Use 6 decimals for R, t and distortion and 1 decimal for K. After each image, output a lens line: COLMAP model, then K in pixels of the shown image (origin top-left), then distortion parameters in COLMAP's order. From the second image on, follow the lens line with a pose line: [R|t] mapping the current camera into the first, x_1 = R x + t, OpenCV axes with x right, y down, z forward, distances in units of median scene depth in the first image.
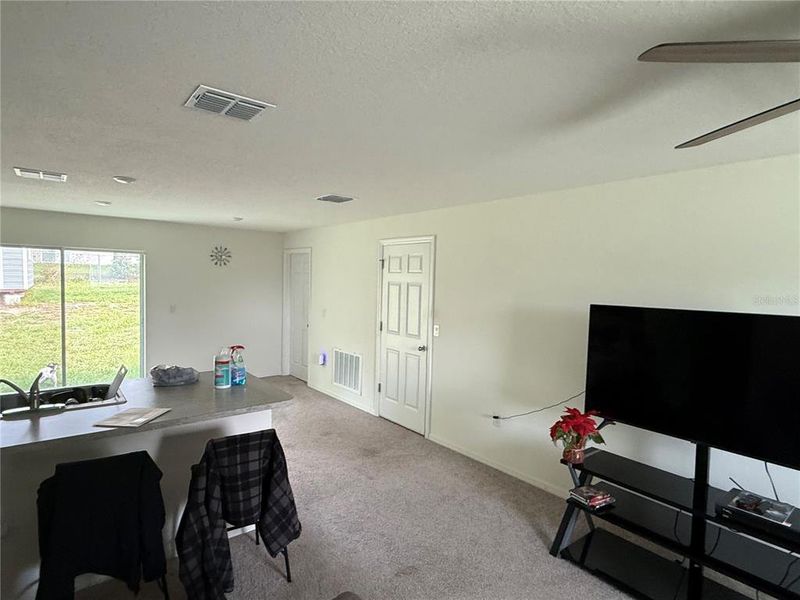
lens RADIAL K [[437.9, 0, 400.0], [0, 437.9, 300.0], [0, 0, 1]] dist [0.000277, 0.001574]
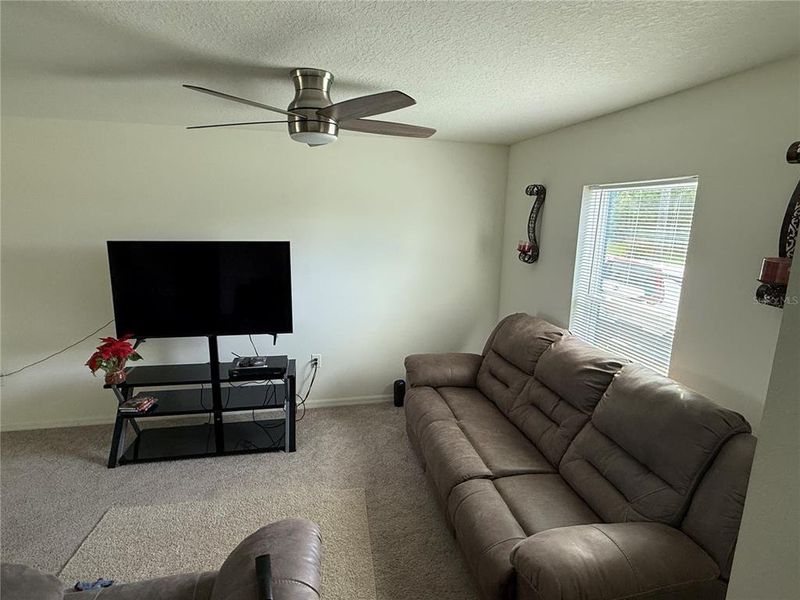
lens RADIAL K [[437.9, 0, 400.0], [0, 437.9, 300.0], [0, 0, 1]] dist [0.000277, 0.001574]
pose [[0.455371, -0.192926, 0.869147, -0.210040], [0.038377, 0.979585, 0.197333, -0.033737], [-0.889474, -0.056504, 0.453478, -0.145851]]
